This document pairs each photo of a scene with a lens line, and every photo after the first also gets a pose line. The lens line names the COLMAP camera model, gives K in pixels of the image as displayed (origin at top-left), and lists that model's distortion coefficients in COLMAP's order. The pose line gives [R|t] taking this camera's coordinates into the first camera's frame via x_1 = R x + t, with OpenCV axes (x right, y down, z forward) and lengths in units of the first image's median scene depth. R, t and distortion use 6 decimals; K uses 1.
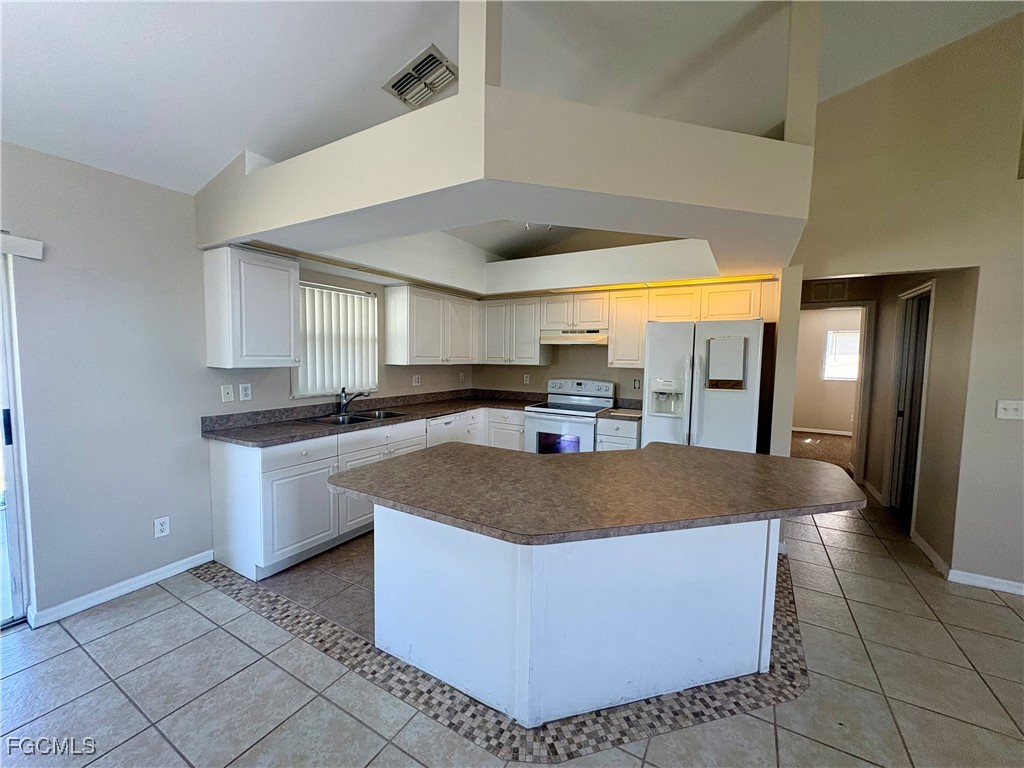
lens RADIAL K [[408.3, 0, 512.0], [0, 408.3, 384.0], [0, 0, 1]] dist [0.001584, -0.000059]
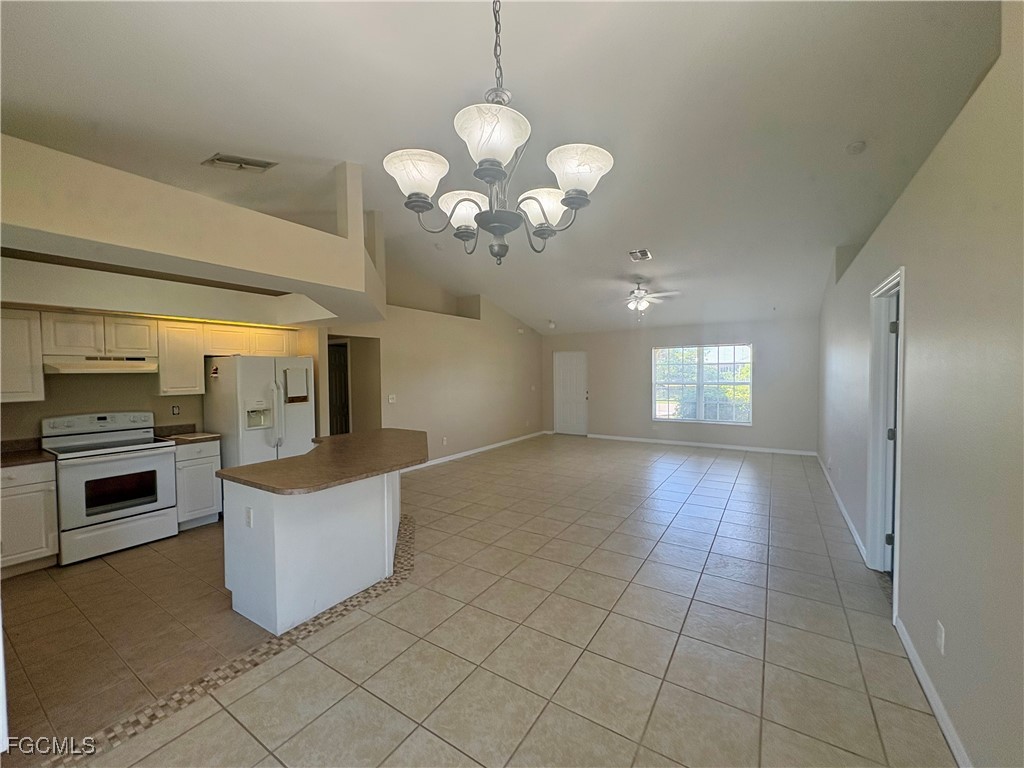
lens RADIAL K [[408.3, 0, 512.0], [0, 408.3, 384.0], [0, 0, 1]] dist [0.001584, -0.000059]
pose [[0.046533, -0.043570, 0.997966, -0.717167], [0.082722, 0.995785, 0.039618, -0.038358], [-0.995486, 0.080710, 0.049941, 0.100552]]
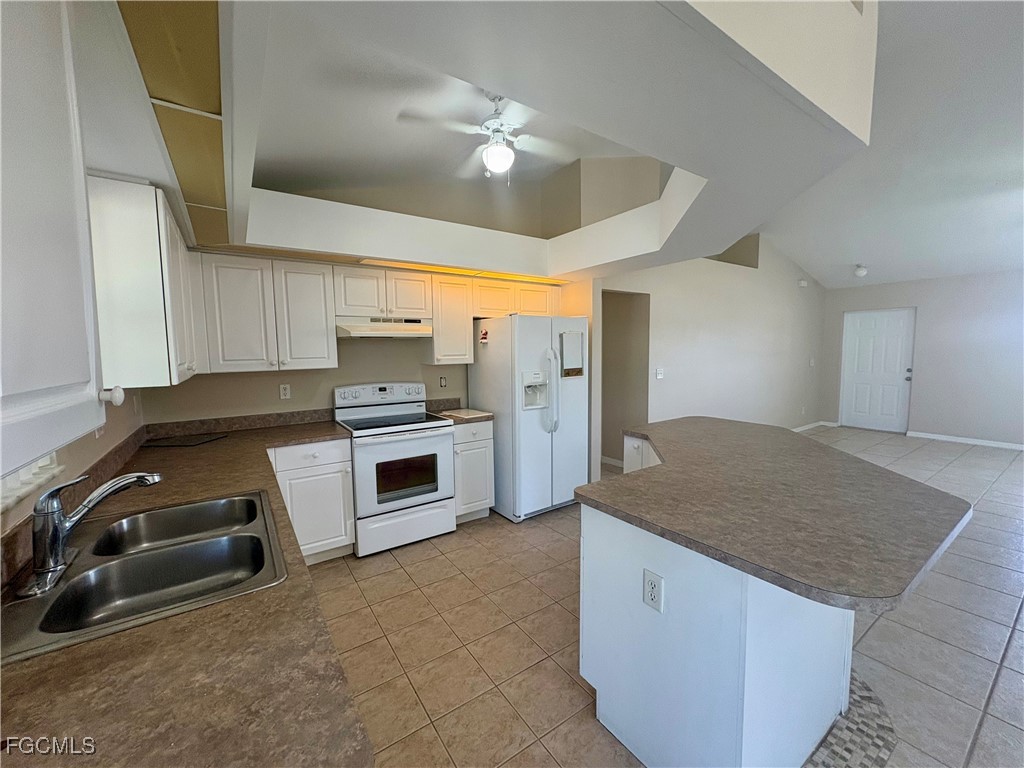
lens RADIAL K [[408.3, 0, 512.0], [0, 408.3, 384.0], [0, 0, 1]] dist [0.001584, -0.000059]
pose [[0.427357, -0.096896, 0.898875, -0.458471], [0.083363, 0.994228, 0.067541, -0.045075], [-0.900231, 0.046069, 0.432968, 0.497157]]
